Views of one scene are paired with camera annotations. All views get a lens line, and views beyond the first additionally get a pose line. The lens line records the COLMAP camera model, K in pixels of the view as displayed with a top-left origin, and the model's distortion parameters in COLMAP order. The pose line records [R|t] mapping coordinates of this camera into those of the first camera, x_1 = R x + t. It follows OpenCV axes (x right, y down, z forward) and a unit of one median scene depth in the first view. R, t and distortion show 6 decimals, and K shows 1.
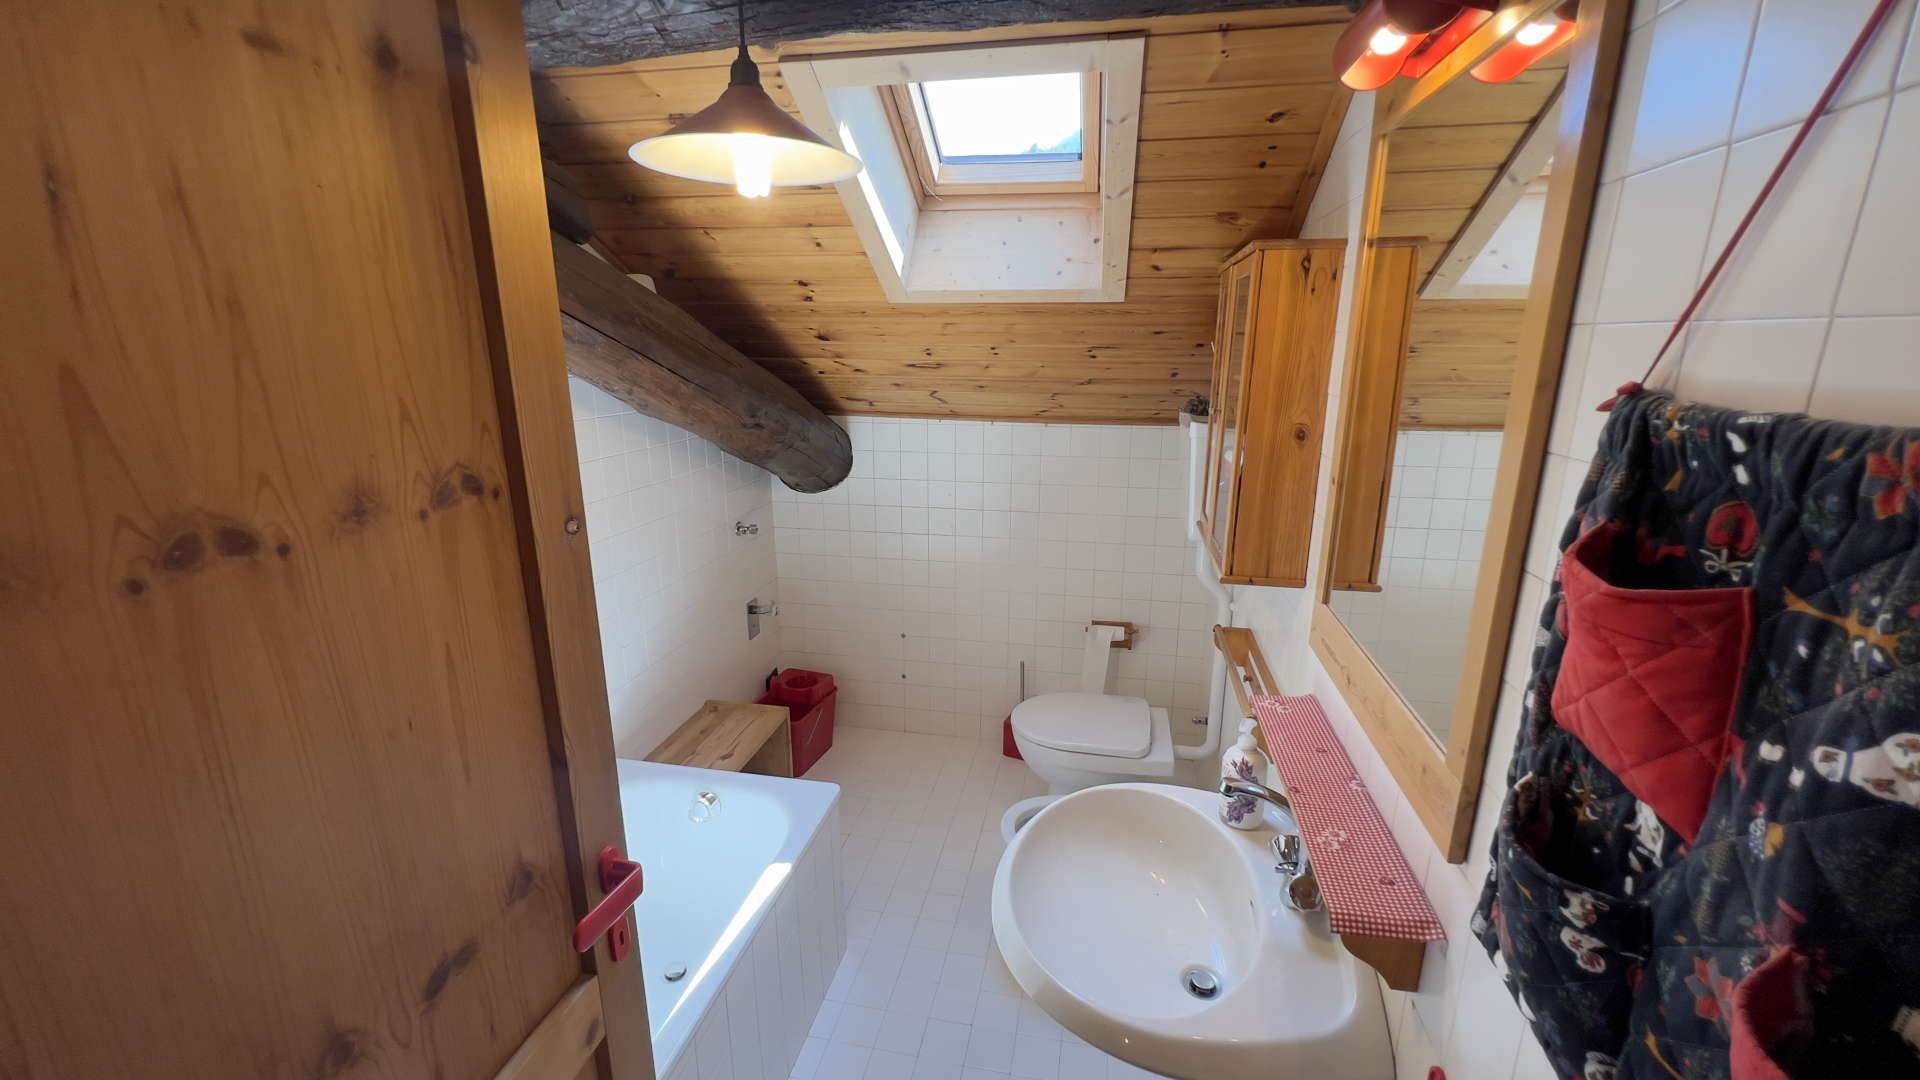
lens RADIAL K [[768.4, 0, 952.7], [0, 768.4, 552.5], [0, 0, 1]] dist [-0.003065, 0.000922]
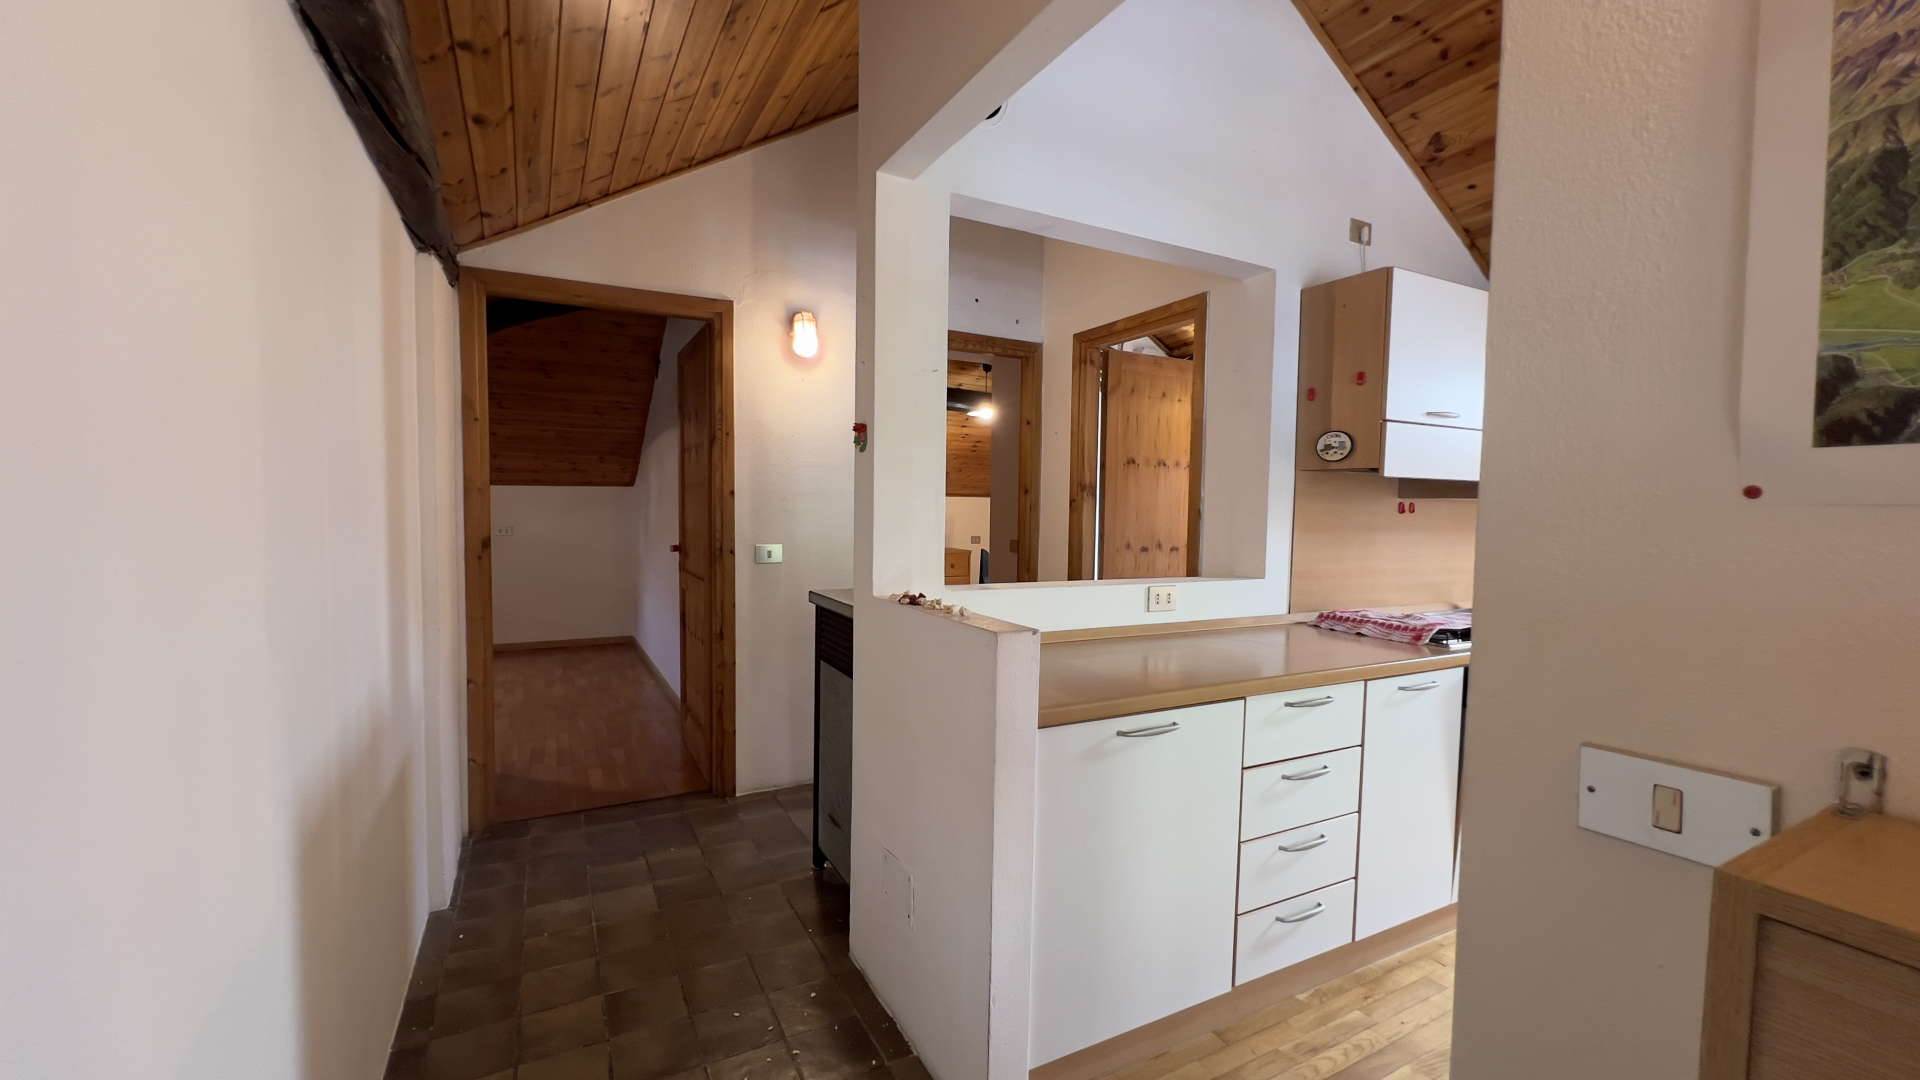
lens RADIAL K [[768.4, 0, 965.9], [0, 768.4, 541.9], [0, 0, 1]] dist [-0.003065, 0.000922]
pose [[0.650065, 0.048137, -0.758353, 2.800249], [-0.215521, 0.968689, -0.123257, 1.639512], [0.728675, 0.243566, 0.640085, -3.988982]]
